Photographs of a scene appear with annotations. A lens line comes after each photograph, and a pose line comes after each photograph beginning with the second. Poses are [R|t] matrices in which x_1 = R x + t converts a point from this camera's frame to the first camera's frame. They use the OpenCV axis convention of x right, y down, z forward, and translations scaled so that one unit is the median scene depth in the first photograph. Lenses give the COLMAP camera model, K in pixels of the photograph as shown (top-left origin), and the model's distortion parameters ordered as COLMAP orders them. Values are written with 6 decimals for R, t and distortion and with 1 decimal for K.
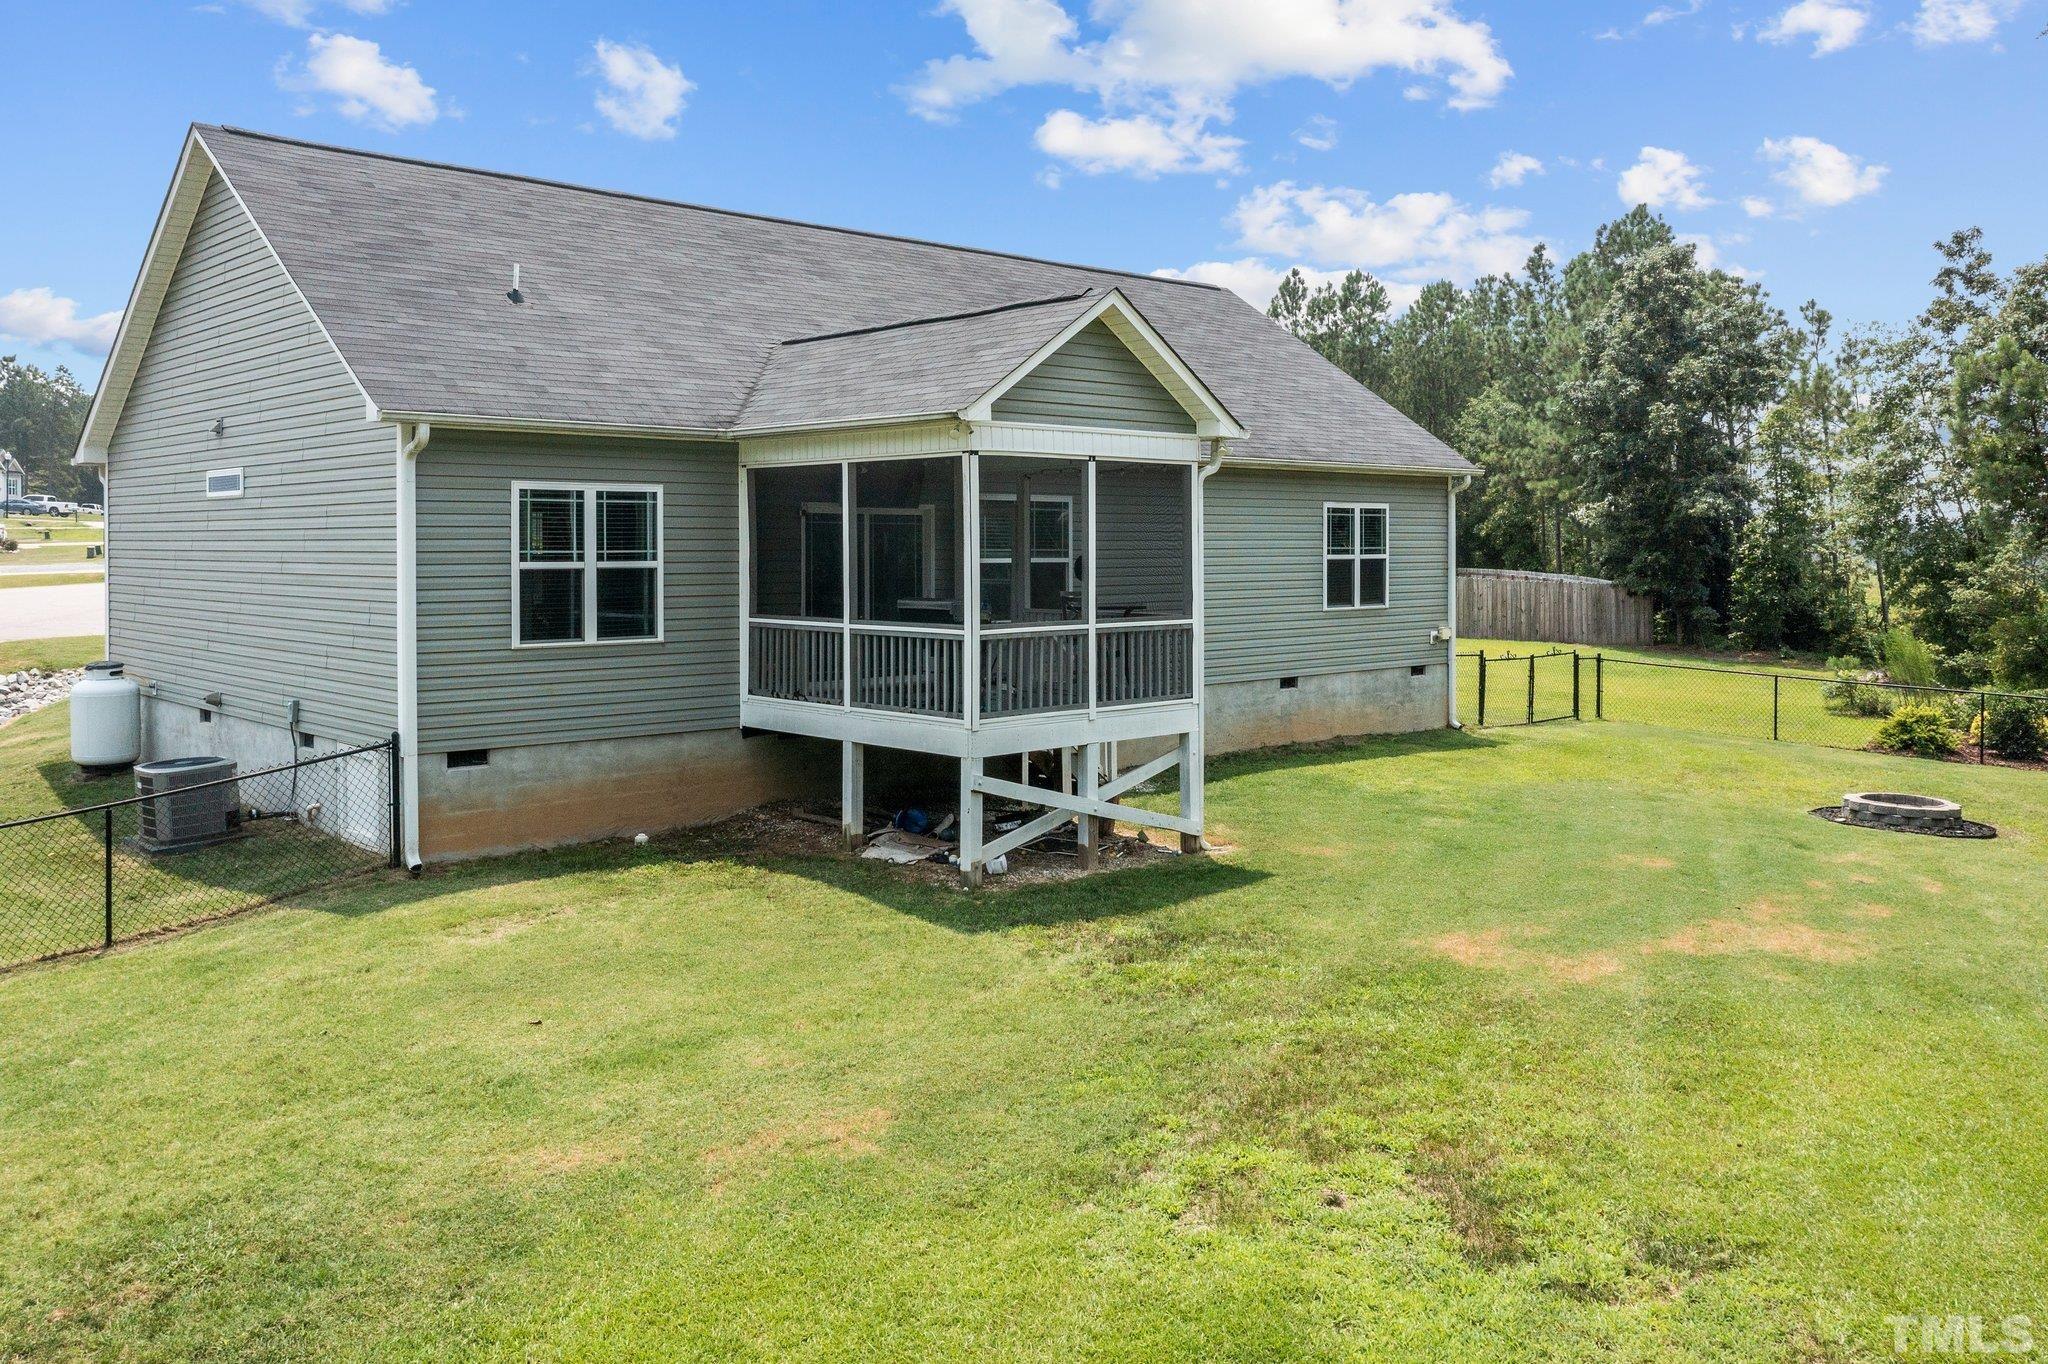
lens RADIAL K [[1626.0, 0, 1024.0], [0, 1626.0, 682.0], [0, 0, 1]] dist [0.018045, 0.000488]
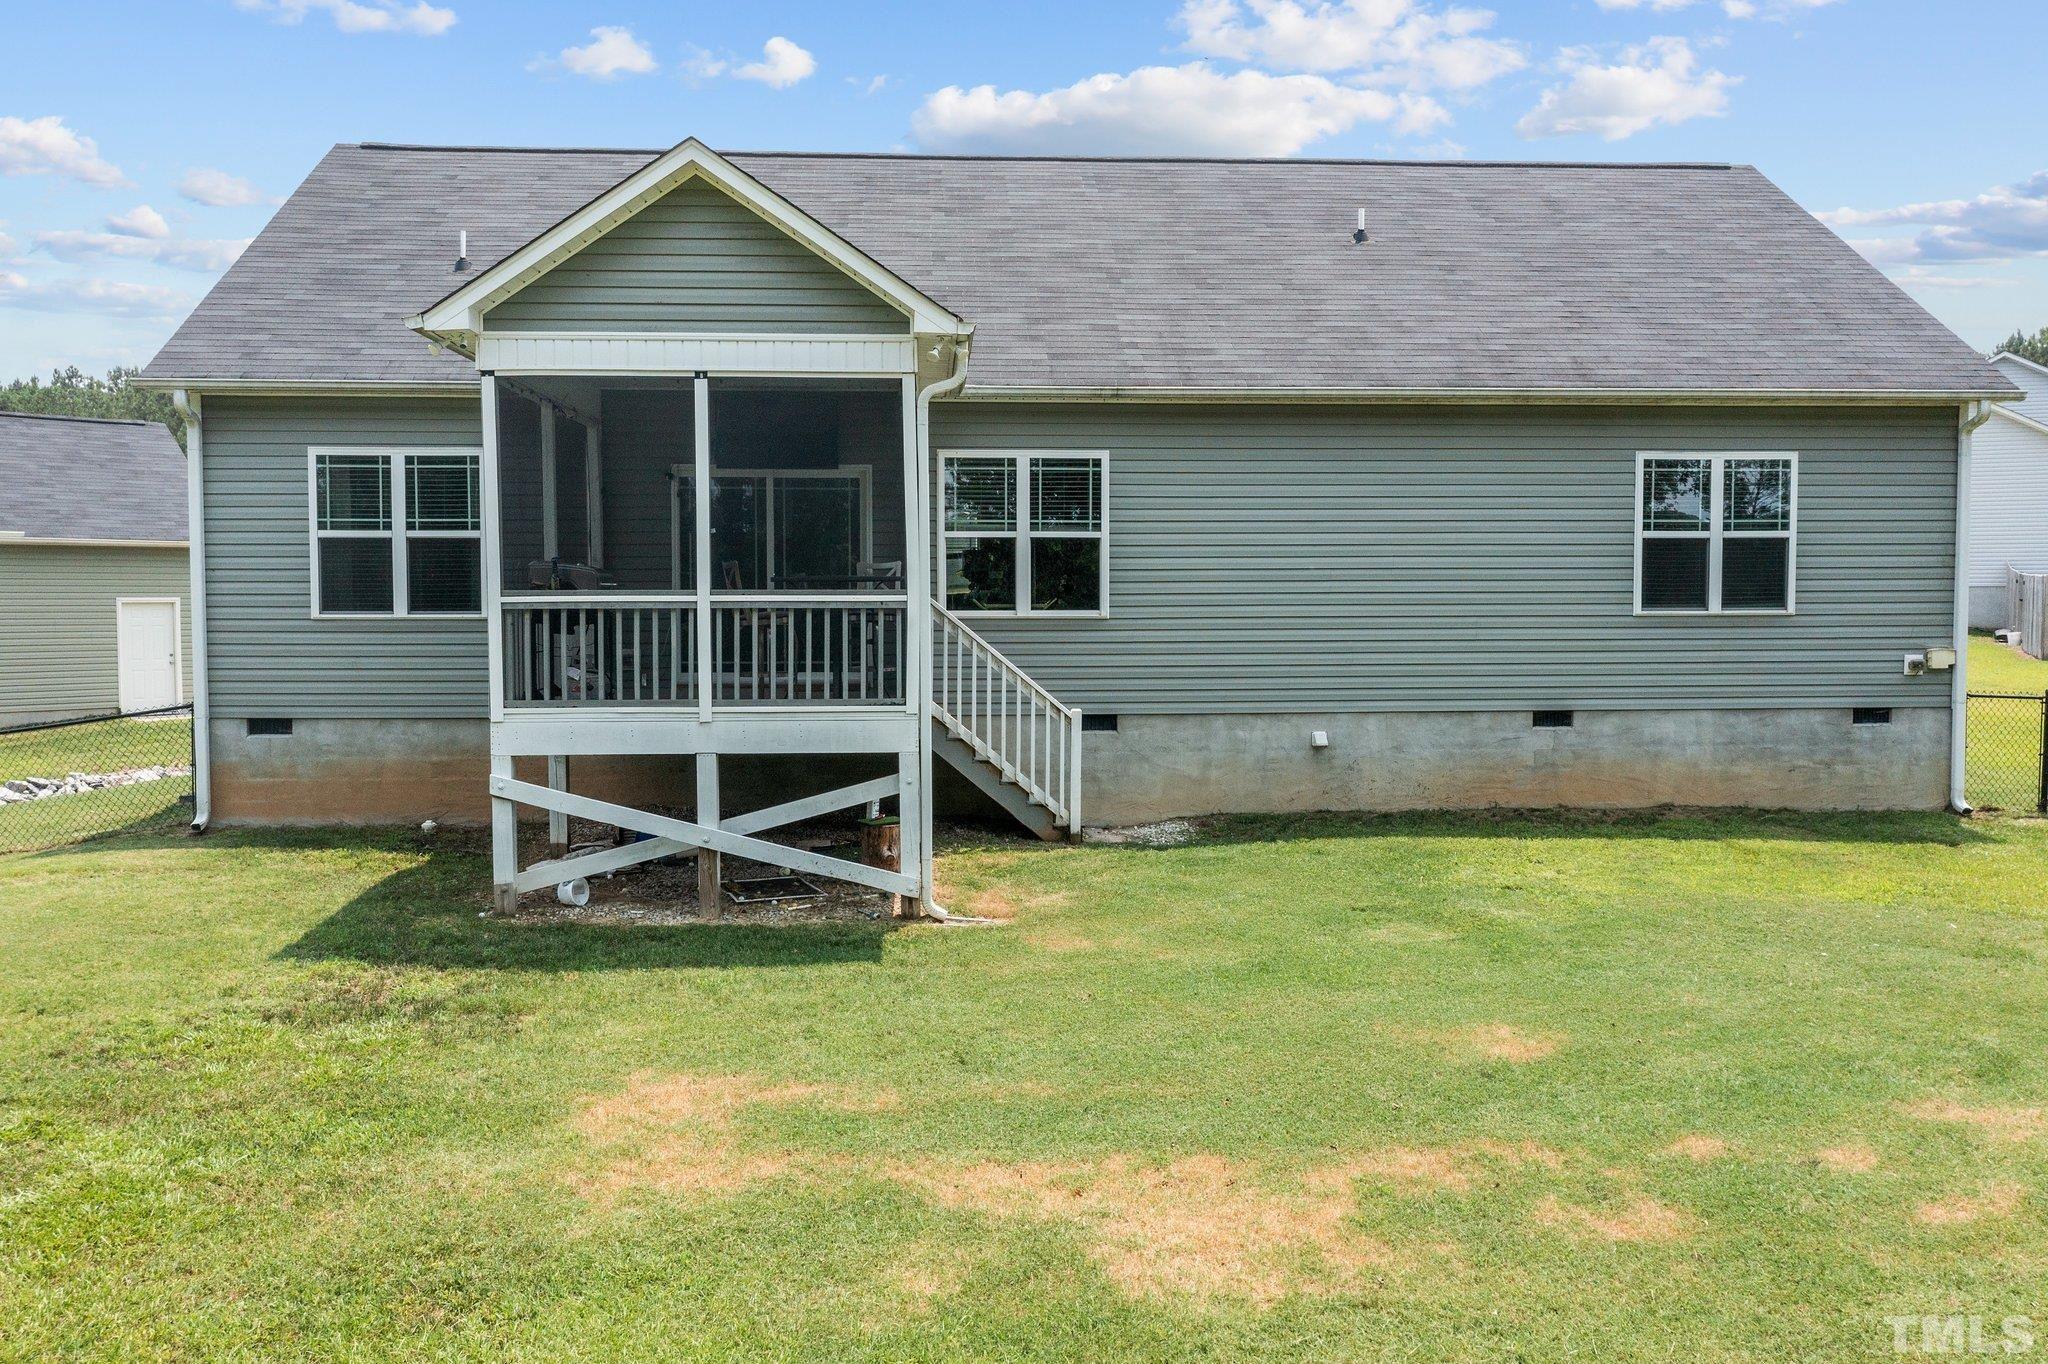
lens RADIAL K [[1626.0, 0, 1024.0], [0, 1626.0, 682.0], [0, 0, 1]] dist [0.018045, 0.000488]
pose [[0.779399, 0.065753, -0.623068, 0.589845], [-0.055102, 0.997818, 0.036373, -0.038853], [0.624100, 0.005984, 0.781322, 0.465369]]
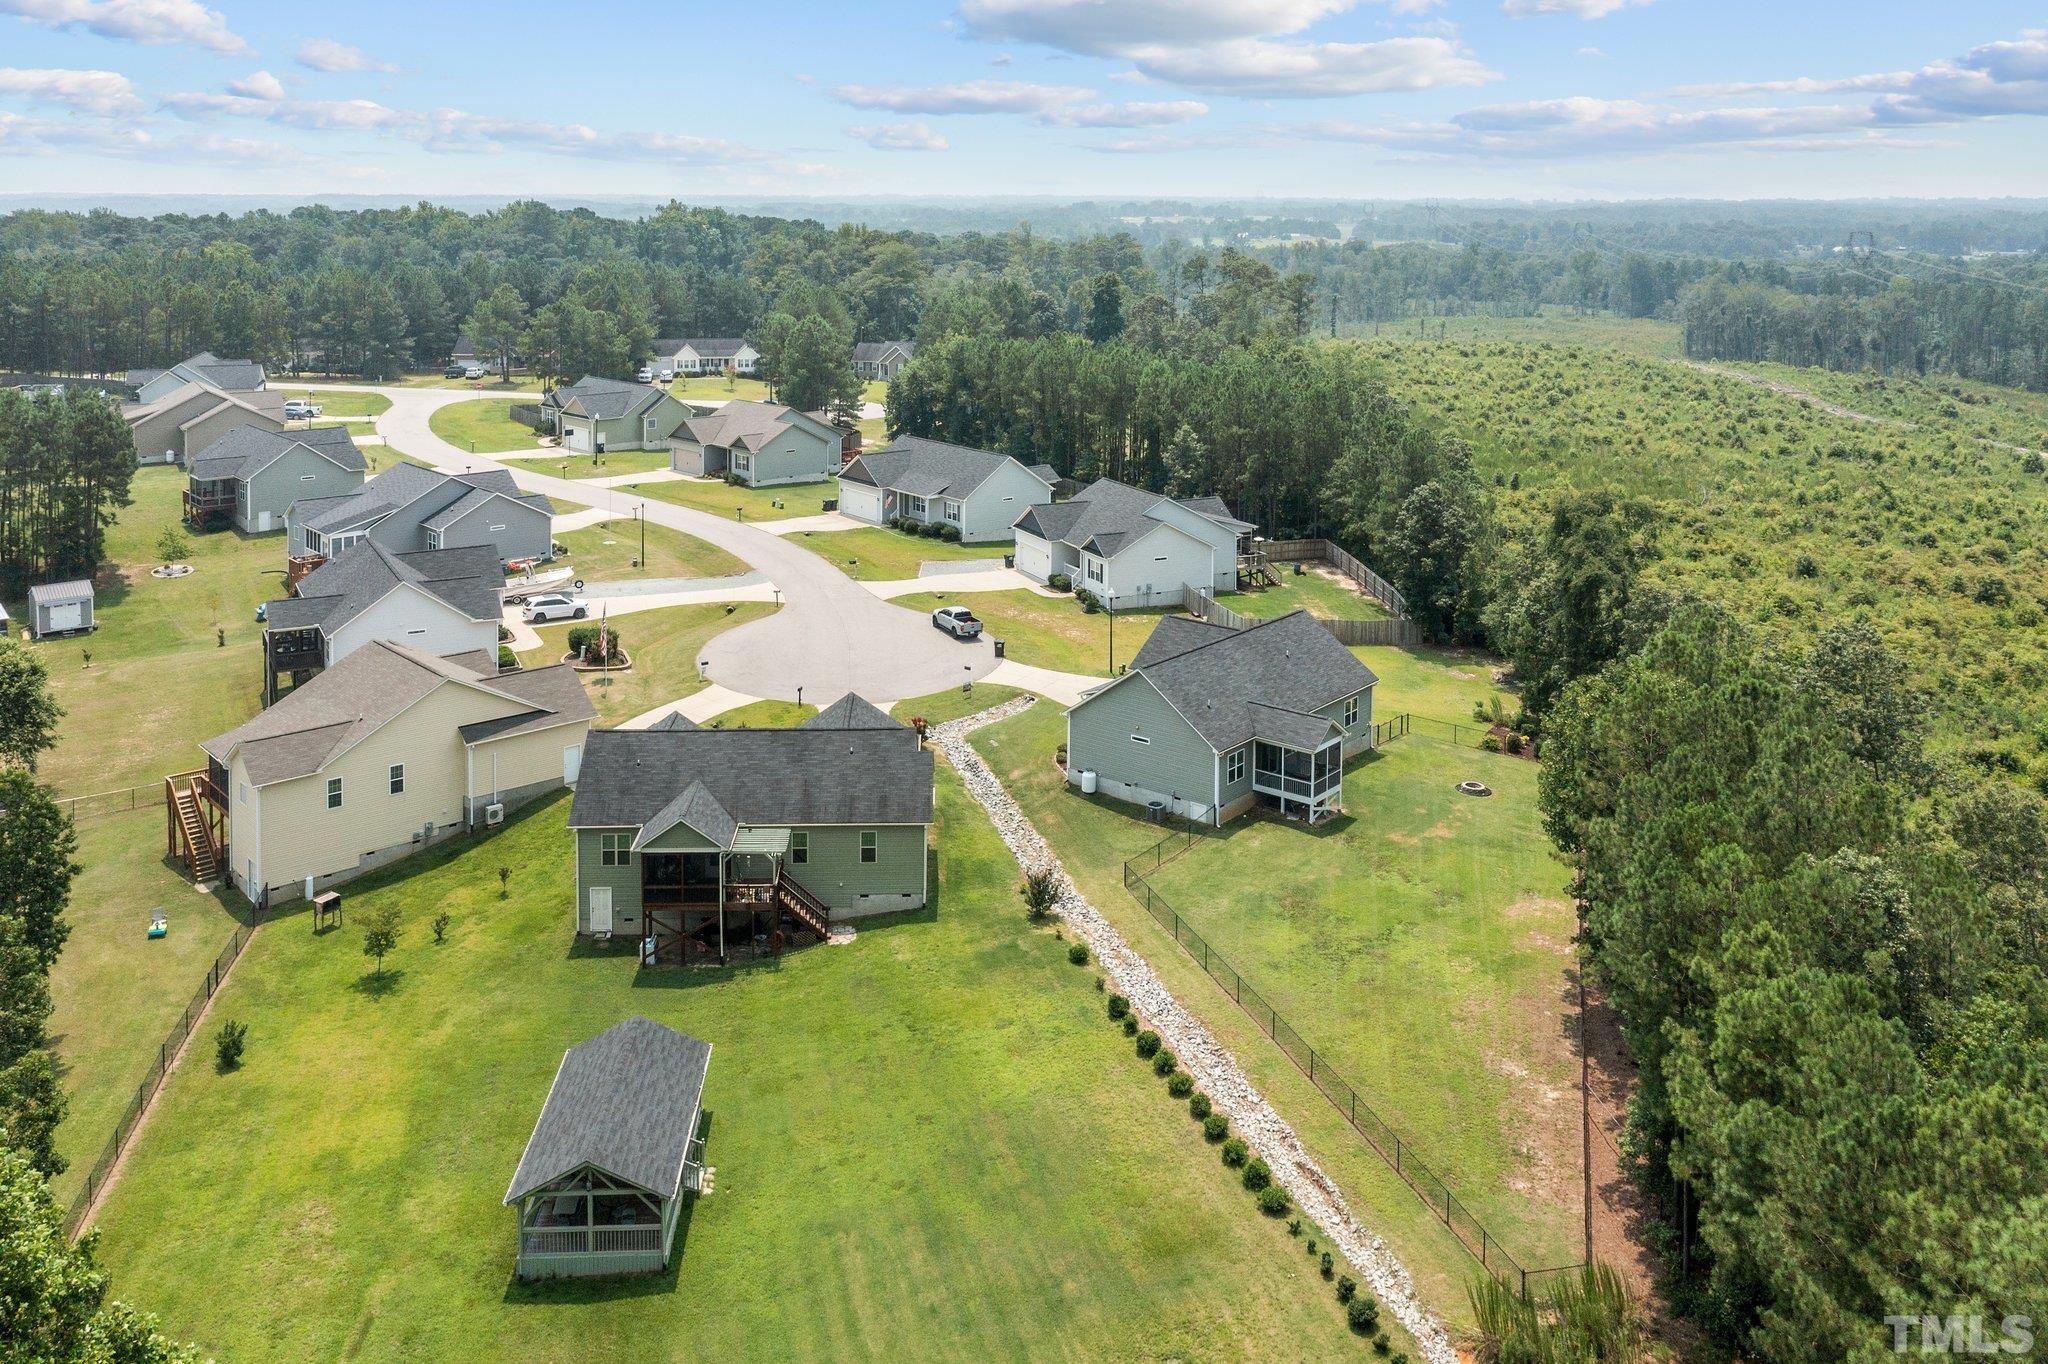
lens RADIAL K [[1626.0, 0, 1024.0], [0, 1626.0, 682.0], [0, 0, 1]] dist [0.018045, 0.000488]
pose [[0.990407, -0.031315, 0.134586, -1.621157], [0.003148, 0.978844, 0.204581, -1.401893], [-0.138145, -0.202195, 0.969553, -3.937894]]
